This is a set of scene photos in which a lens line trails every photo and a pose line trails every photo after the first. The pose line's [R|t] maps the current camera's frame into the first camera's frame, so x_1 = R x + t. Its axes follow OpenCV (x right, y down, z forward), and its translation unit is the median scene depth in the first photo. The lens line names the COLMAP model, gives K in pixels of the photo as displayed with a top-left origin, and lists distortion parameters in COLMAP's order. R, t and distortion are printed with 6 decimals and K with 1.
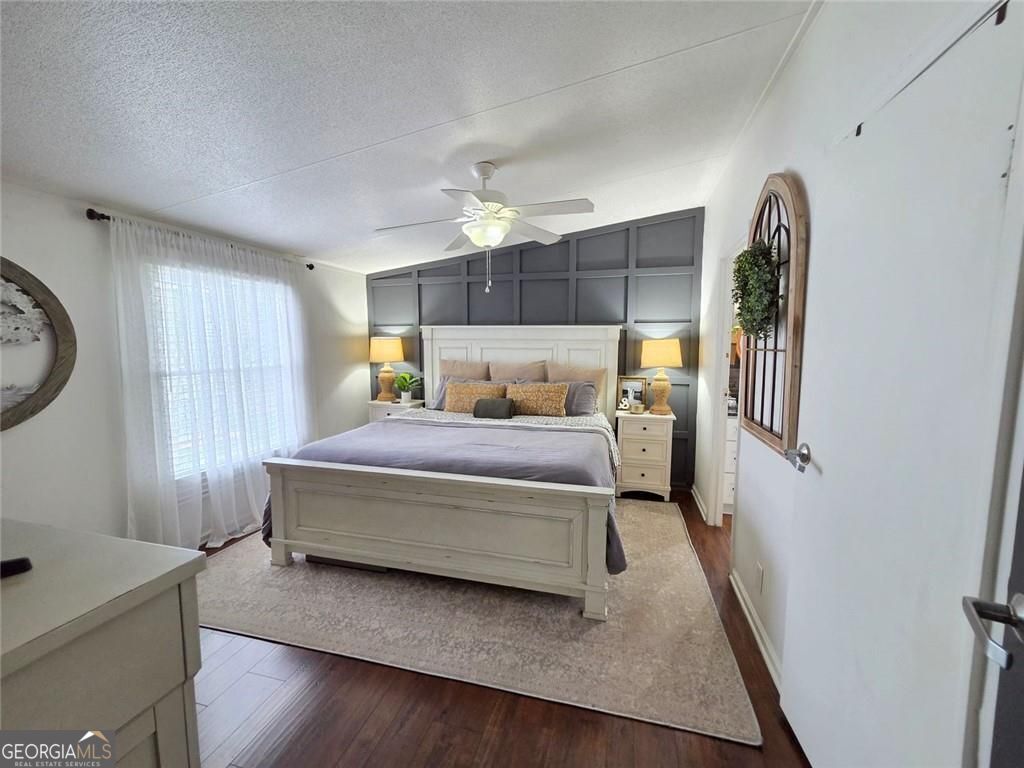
lens RADIAL K [[421.2, 0, 514.6], [0, 421.2, 386.2], [0, 0, 1]] dist [-0.003307, 0.003255]
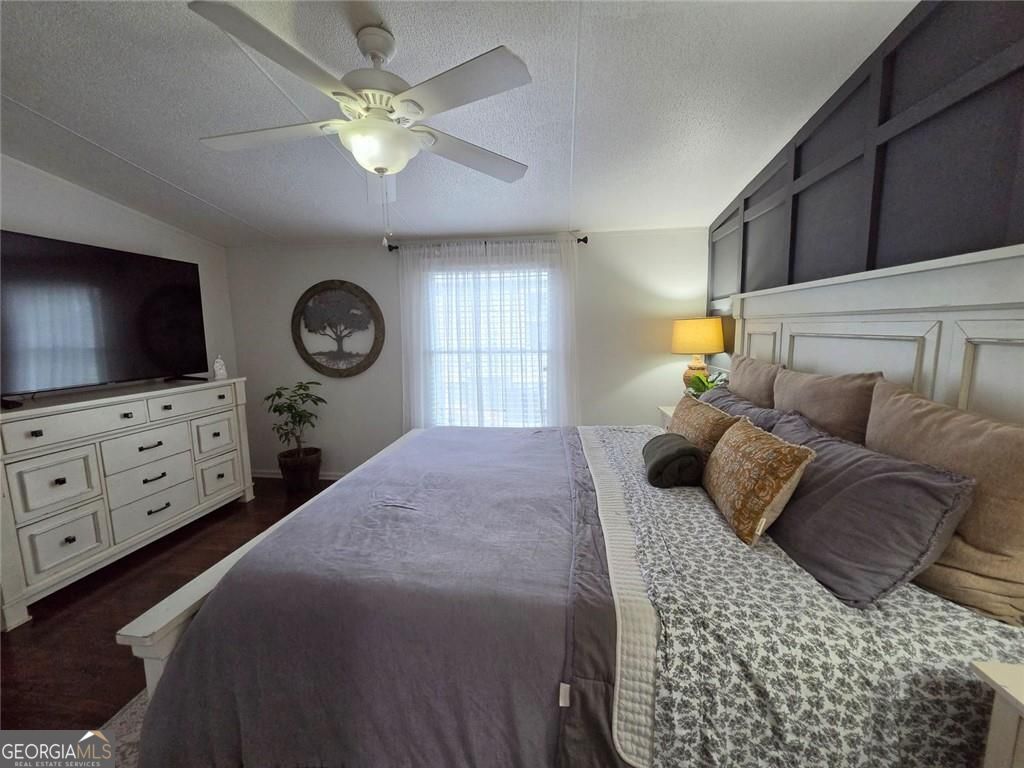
lens RADIAL K [[421.2, 0, 509.4], [0, 421.2, 381.1], [0, 0, 1]] dist [-0.003307, 0.003255]
pose [[0.126977, 0.119365, -0.984697, 0.402253], [-0.089555, 0.990058, 0.108467, -0.074487], [0.987855, 0.074412, 0.136404, 0.756551]]
